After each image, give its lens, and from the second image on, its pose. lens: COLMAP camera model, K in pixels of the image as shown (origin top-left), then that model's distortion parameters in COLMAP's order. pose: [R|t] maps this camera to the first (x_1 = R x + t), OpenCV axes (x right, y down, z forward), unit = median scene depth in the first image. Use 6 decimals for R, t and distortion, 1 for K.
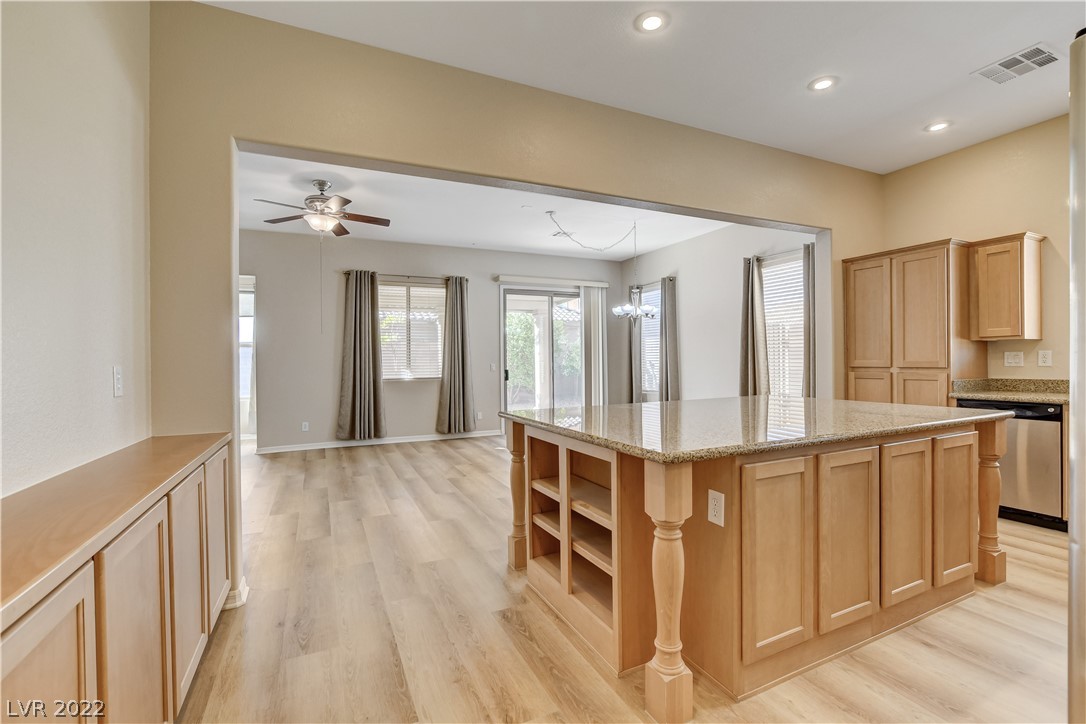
lens RADIAL K [[477.2, 0, 547.6], [0, 477.2, 366.3], [0, 0, 1]] dist [-0.021962, 0.003451]
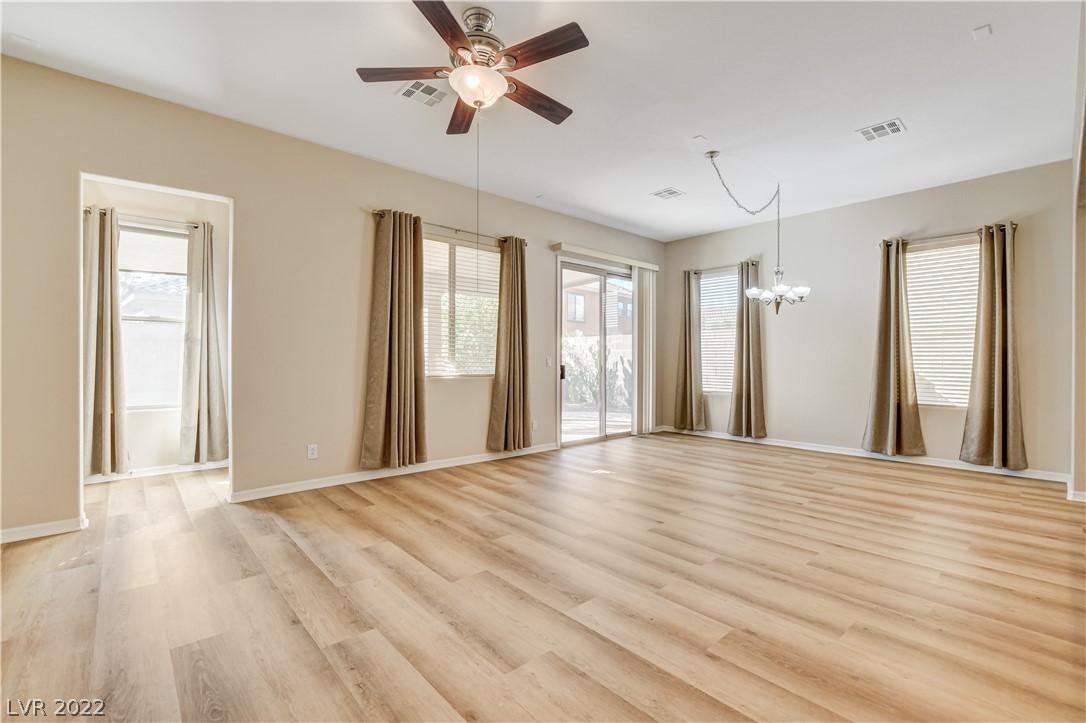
lens RADIAL K [[477.2, 0, 545.4], [0, 477.2, 356.3], [0, 0, 1]] dist [-0.021962, 0.003451]
pose [[0.958479, 0.016523, 0.284683, -0.440446], [-0.010536, 0.999690, -0.022549, 0.013762], [-0.284968, 0.018613, 0.958356, 0.353767]]
